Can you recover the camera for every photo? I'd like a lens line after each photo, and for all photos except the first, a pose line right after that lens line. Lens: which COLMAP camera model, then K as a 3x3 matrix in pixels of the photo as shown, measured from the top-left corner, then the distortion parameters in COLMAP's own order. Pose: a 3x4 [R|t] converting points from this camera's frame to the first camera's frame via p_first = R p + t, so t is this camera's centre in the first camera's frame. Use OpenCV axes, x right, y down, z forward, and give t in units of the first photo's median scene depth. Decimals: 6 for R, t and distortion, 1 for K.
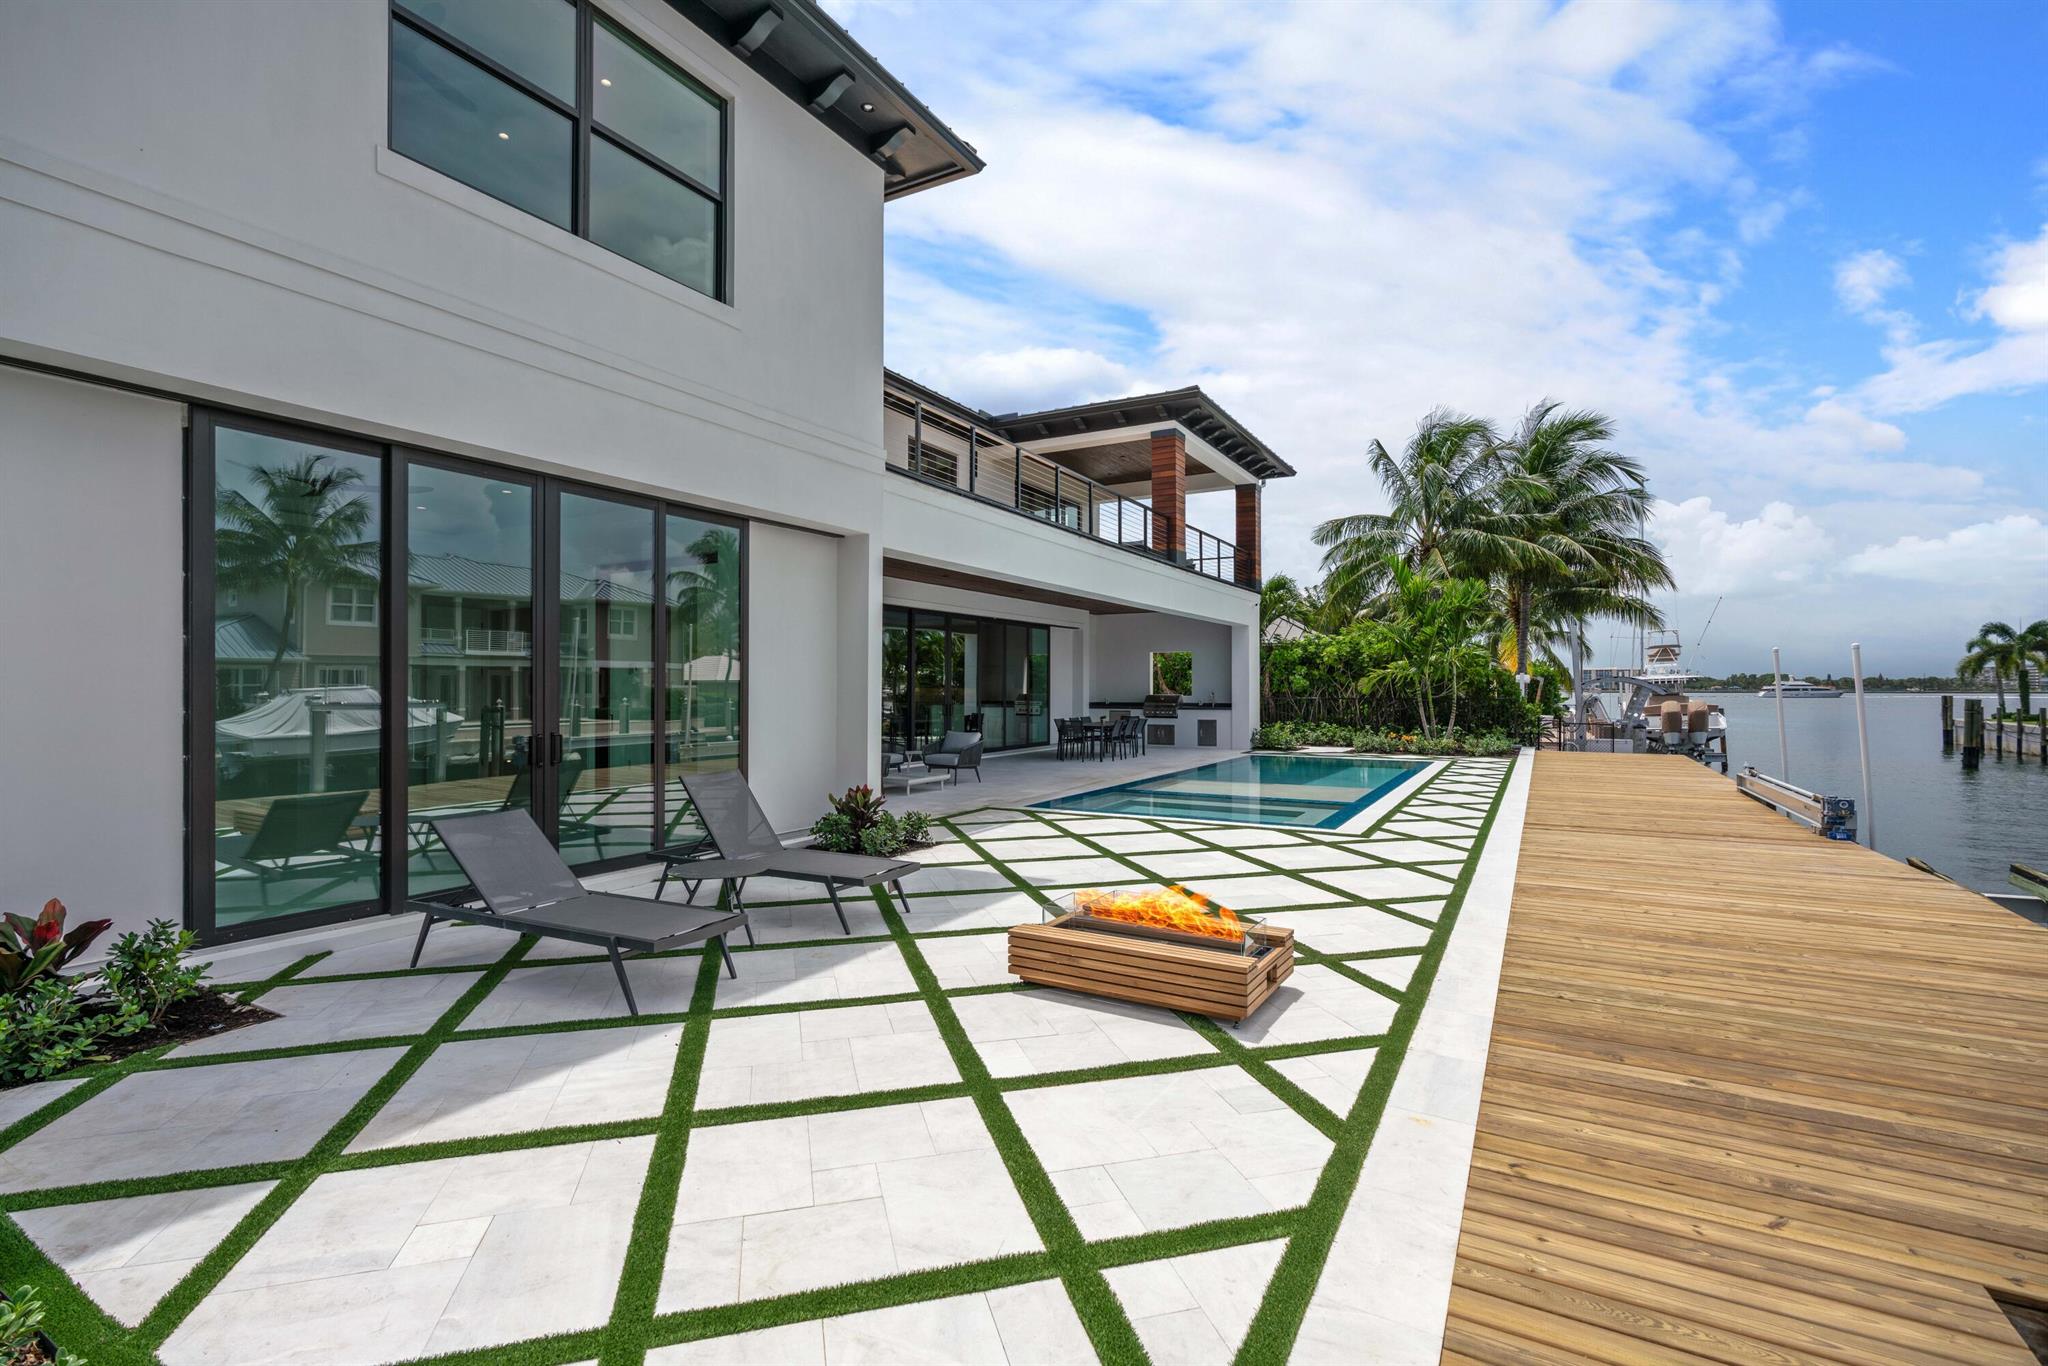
lens RADIAL K [[912.3, 0, 1031.7], [0, 912.3, 689.1], [0, 0, 1]] dist [-0.011393, 0.004725]
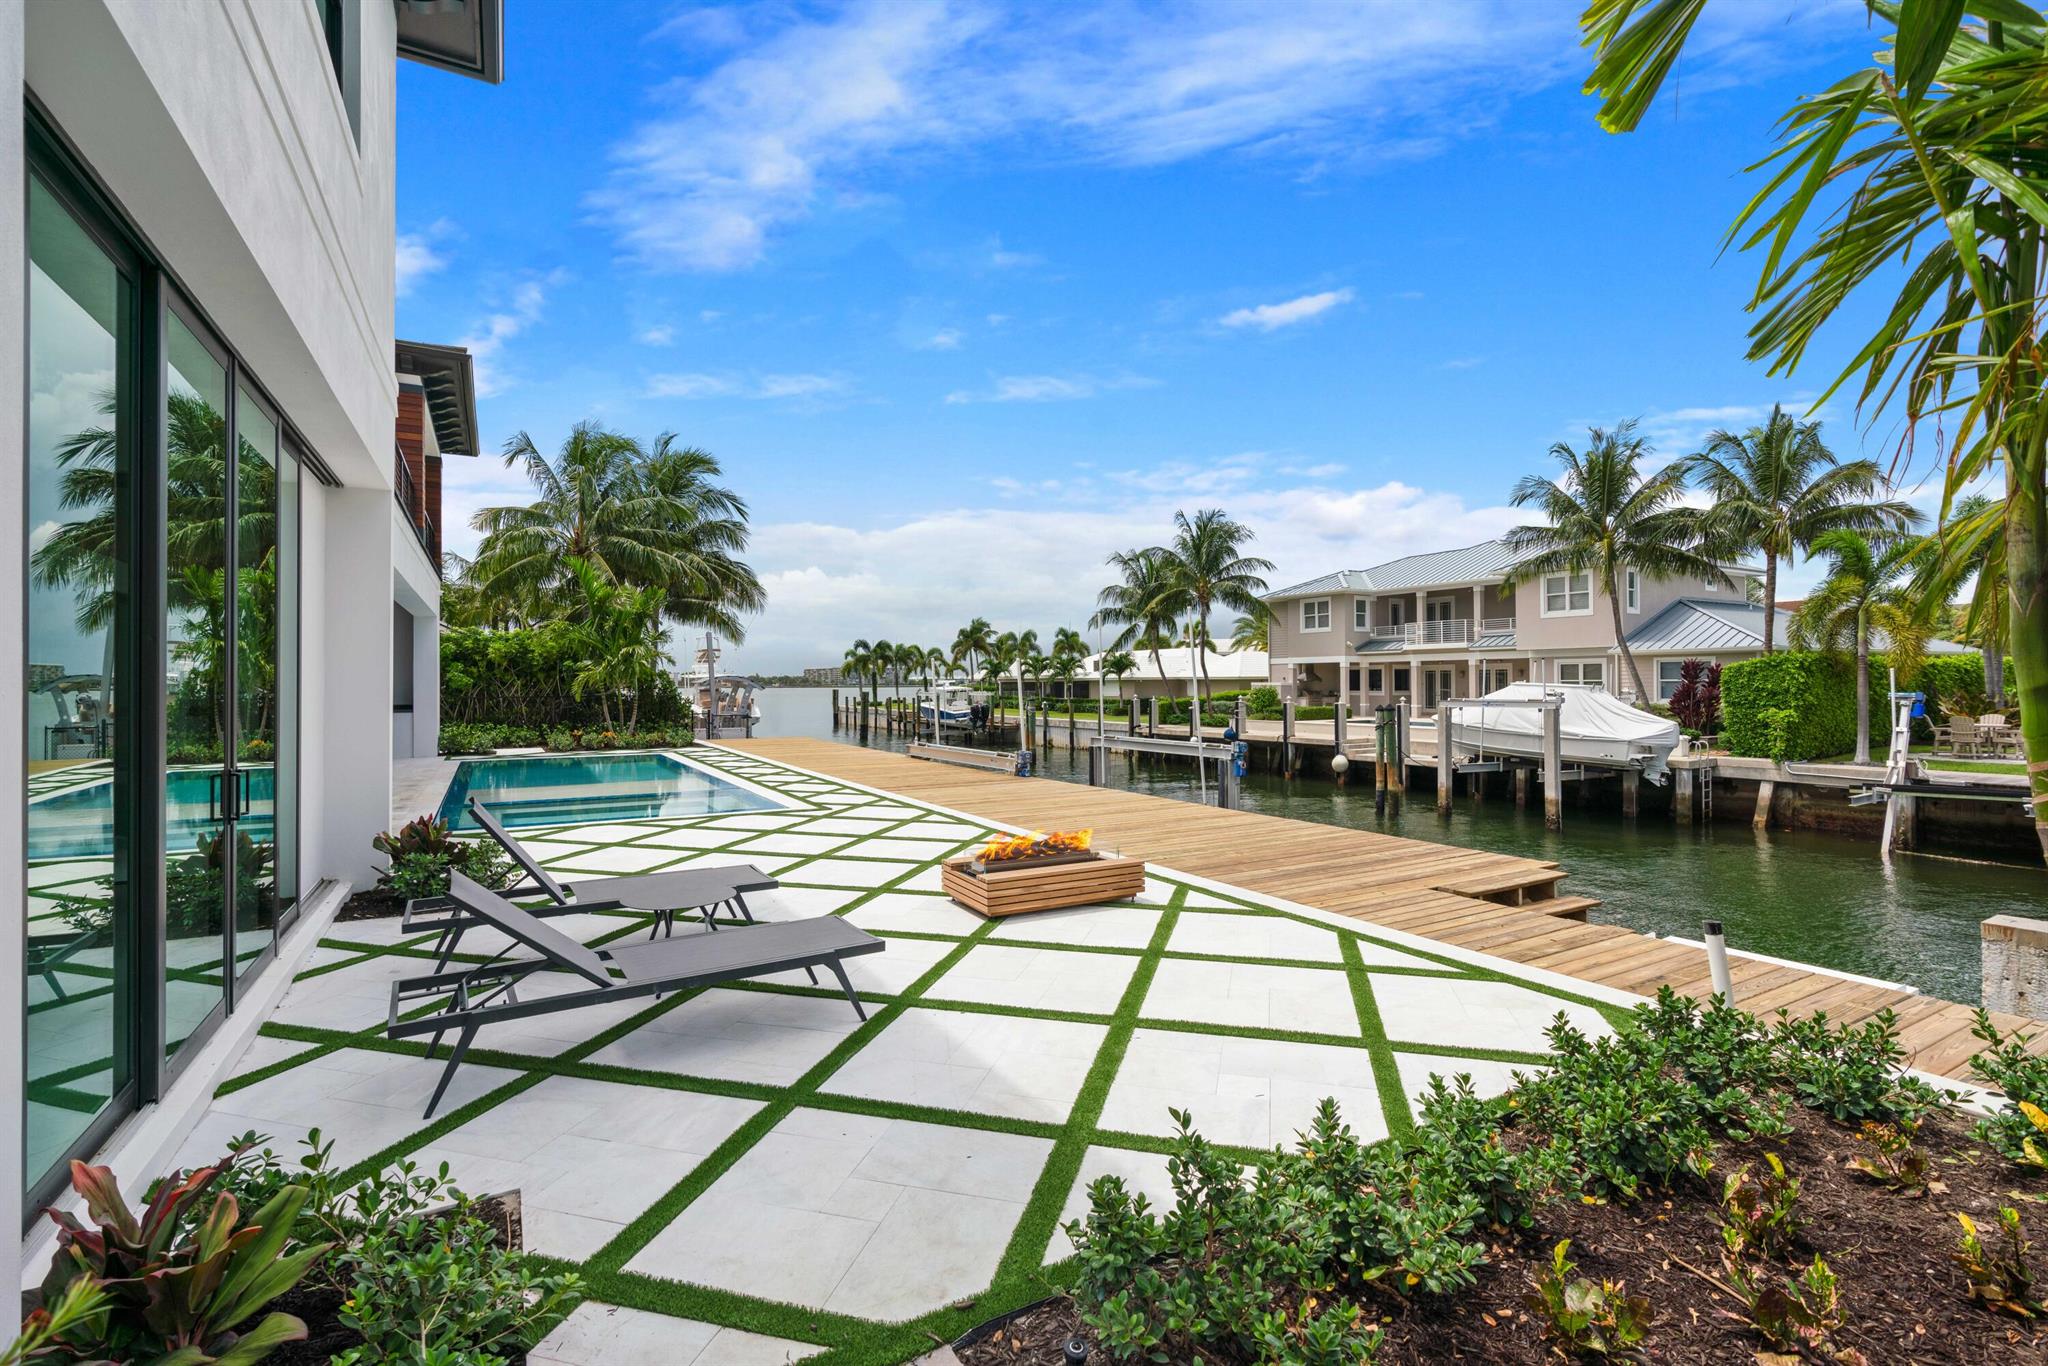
lens RADIAL K [[912.3, 0, 1010.3], [0, 912.3, 679.5], [0, 0, 1]] dist [-0.011393, 0.004725]
pose [[0.522193, 0.002221, 0.852824, -0.192140], [0.003391, 0.999983, -0.004680, -0.002070], [-0.852820, 0.005335, 0.522177, 0.052760]]
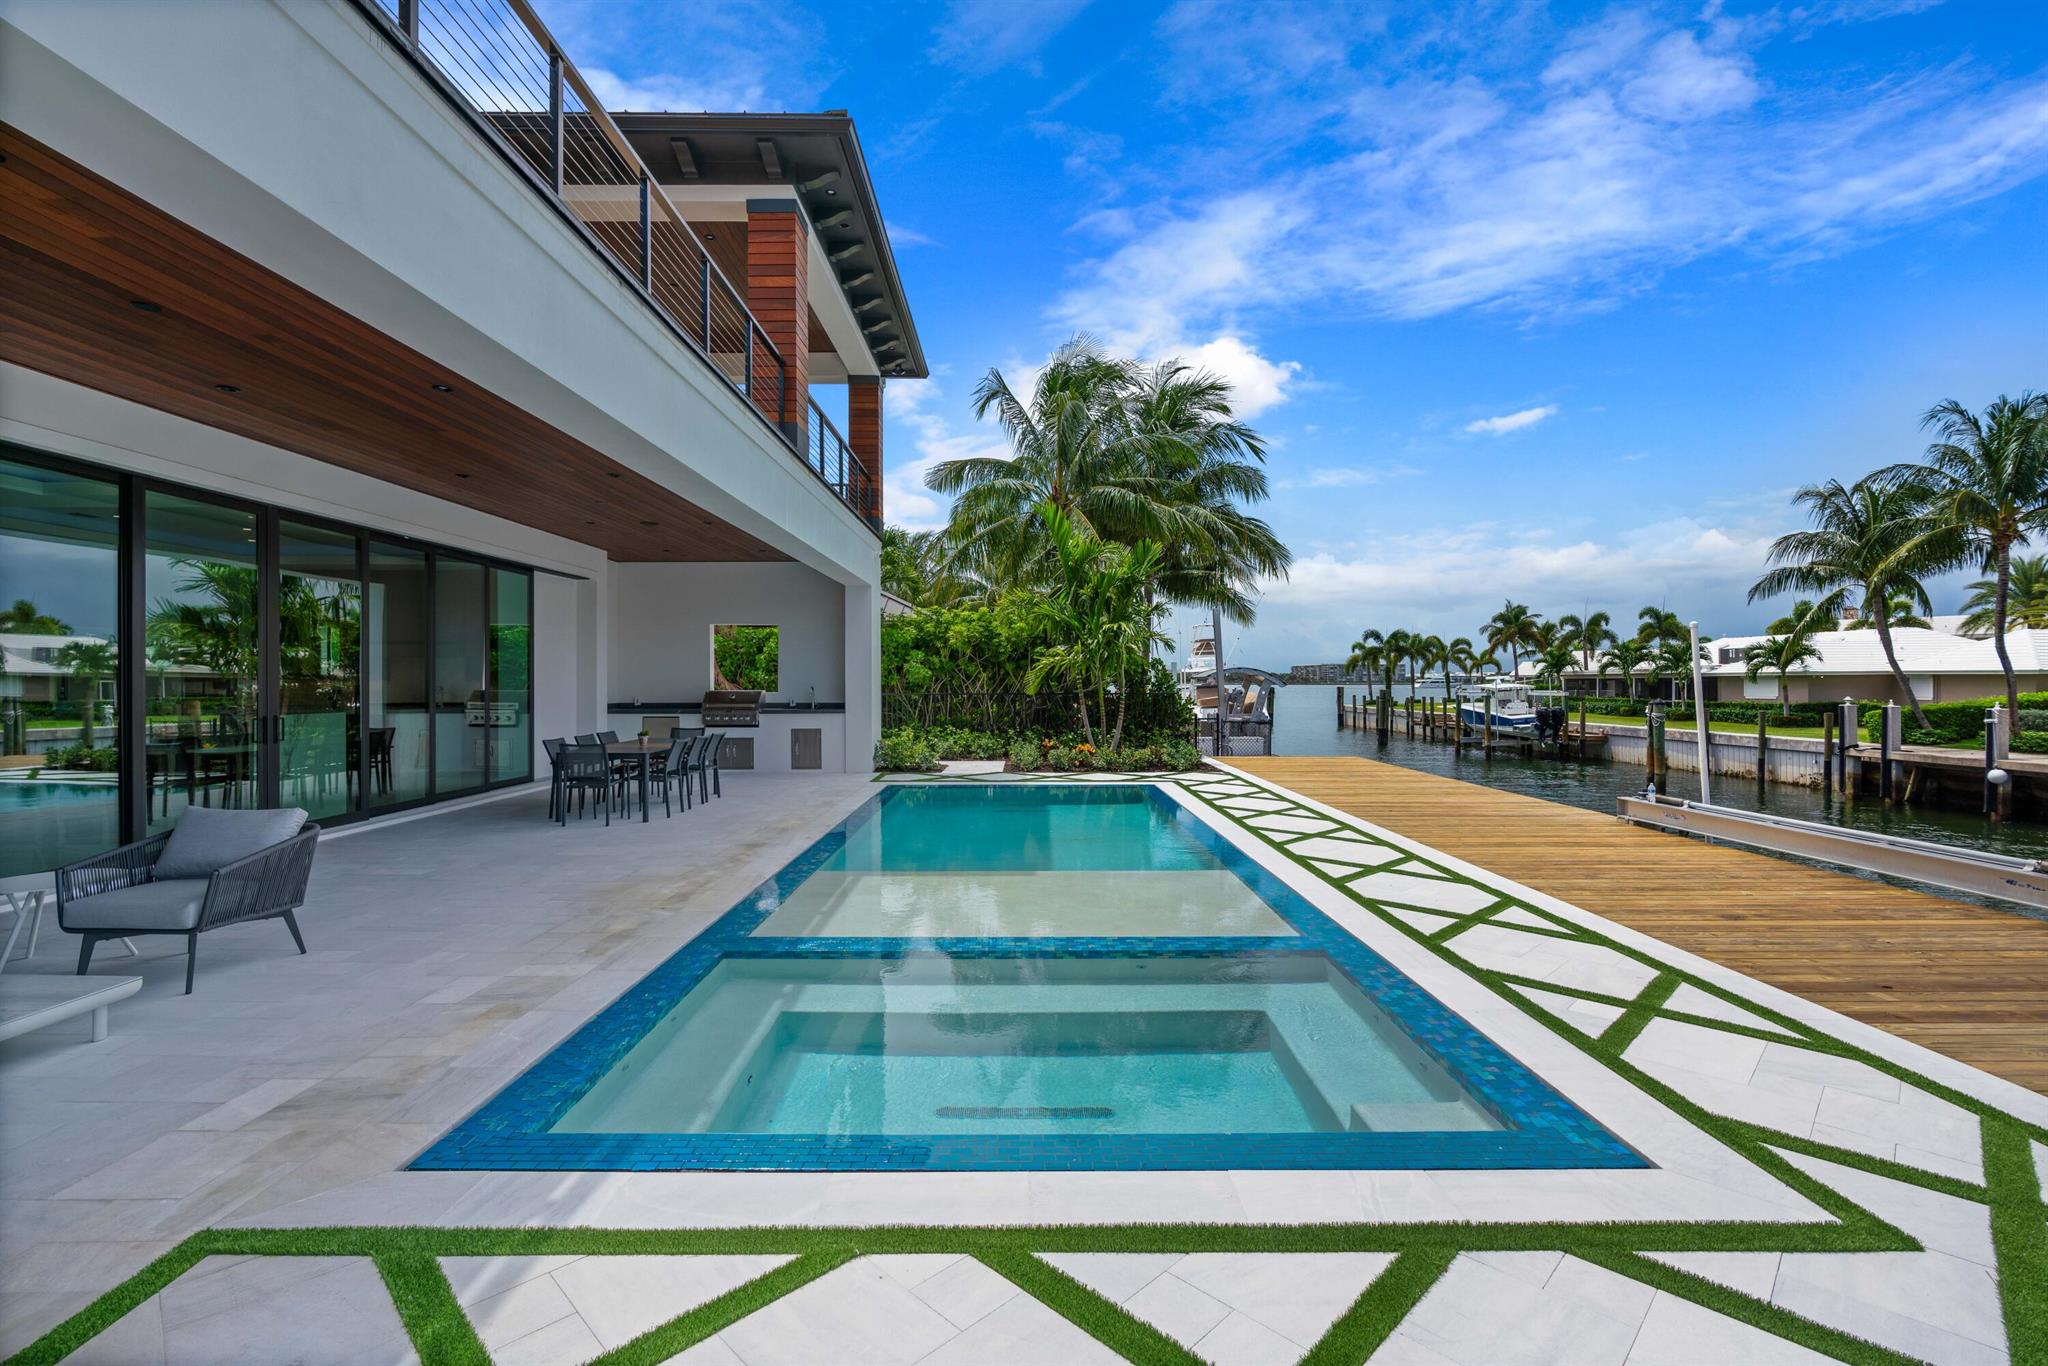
lens RADIAL K [[912.3, 0, 1024.2], [0, 912.3, 684.4], [0, 0, 1]] dist [-0.011393, 0.004725]
pose [[0.870962, -0.001731, 0.491348, 0.006983], [0.000238, 0.999995, 0.003101, -0.000042], [-0.491351, -0.002584, 0.870958, 0.312935]]
